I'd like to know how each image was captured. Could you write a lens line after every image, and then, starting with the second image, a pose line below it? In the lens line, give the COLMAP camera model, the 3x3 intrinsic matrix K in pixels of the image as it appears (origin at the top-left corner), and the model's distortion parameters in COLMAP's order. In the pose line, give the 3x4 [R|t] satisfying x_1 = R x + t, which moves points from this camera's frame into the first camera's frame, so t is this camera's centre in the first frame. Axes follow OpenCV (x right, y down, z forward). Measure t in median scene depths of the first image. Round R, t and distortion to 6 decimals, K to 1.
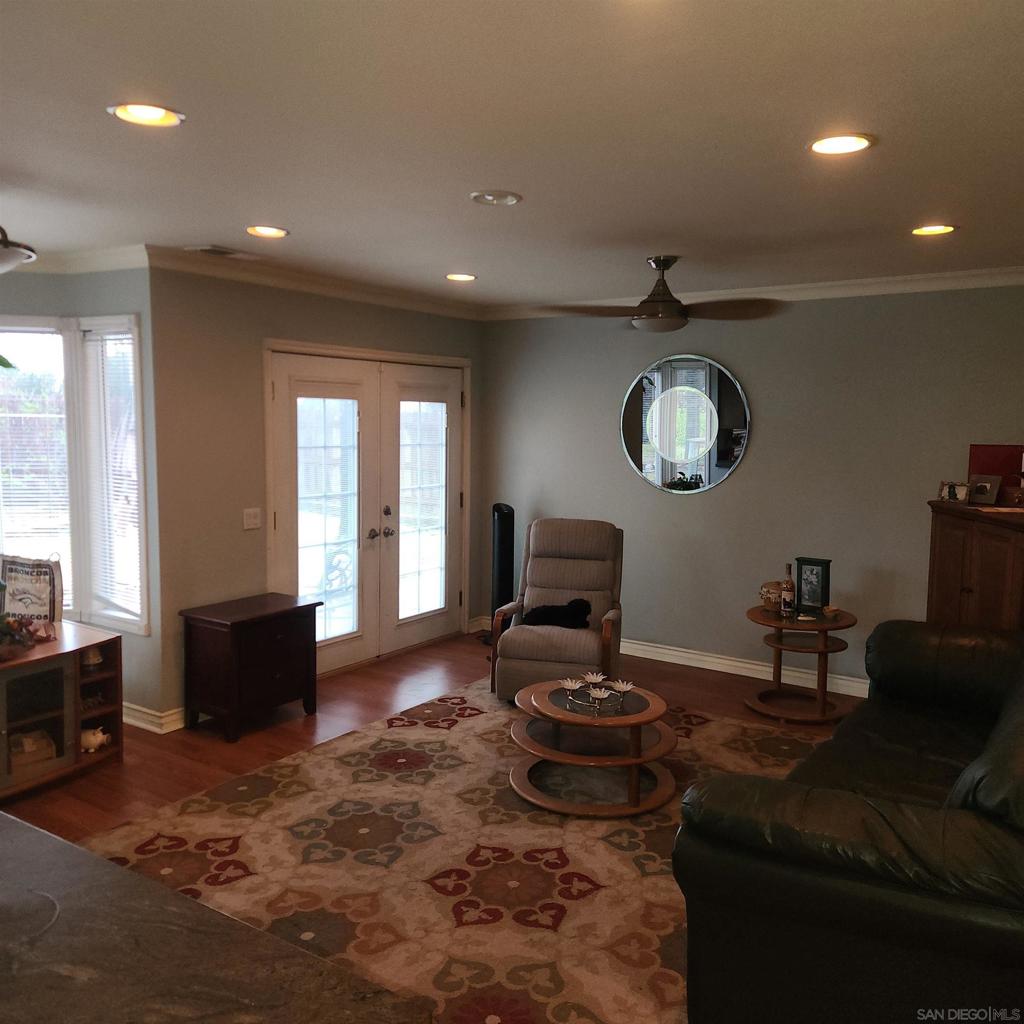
lens RADIAL K [[911.3, 0, 512.0], [0, 911.3, 512.0], [0, 0, 1]] dist [0.094936, -0.088026]
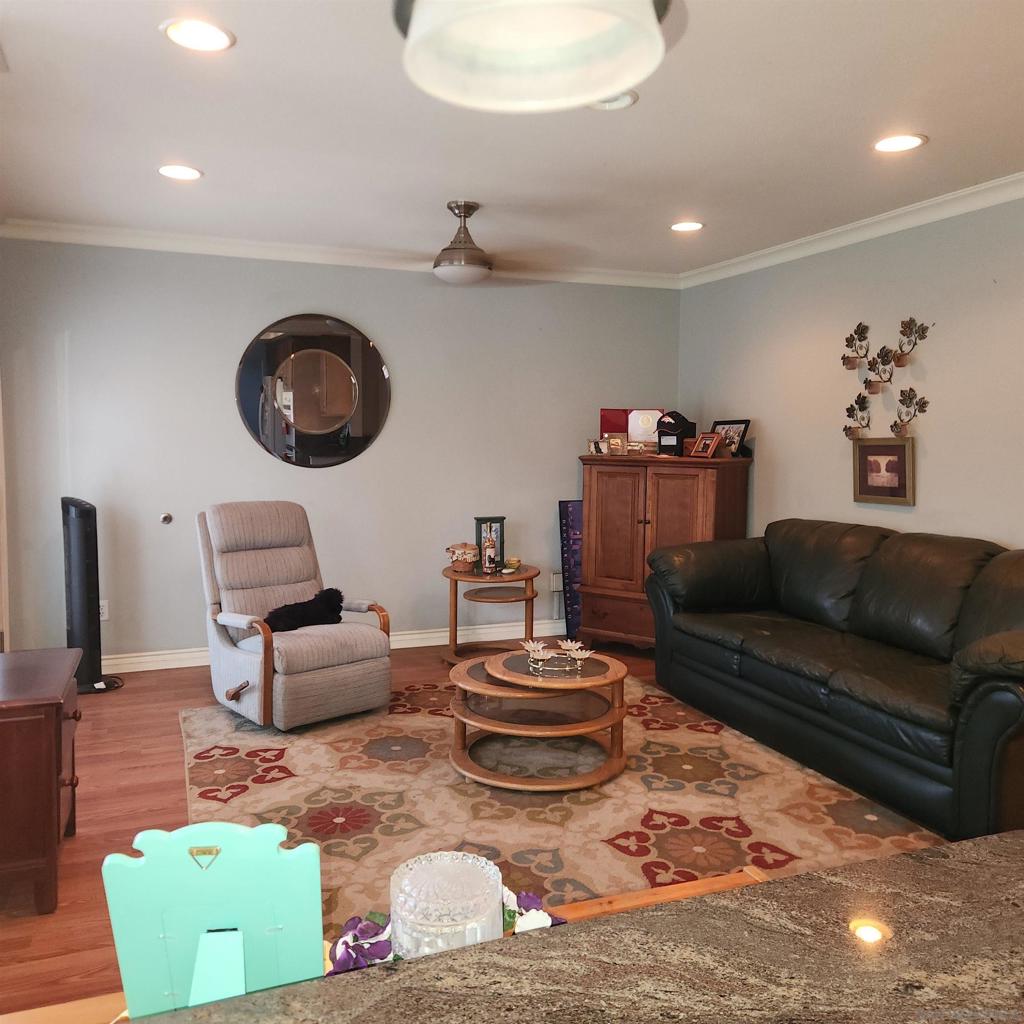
lens RADIAL K [[911.3, 0, 512.0], [0, 911.3, 512.0], [0, 0, 1]] dist [0.094936, -0.088026]
pose [[0.564799, -0.082096, 0.821135, -0.609727], [0.086646, 0.995439, 0.039925, 0.005705], [-0.820667, 0.048598, 0.569336, 0.434858]]
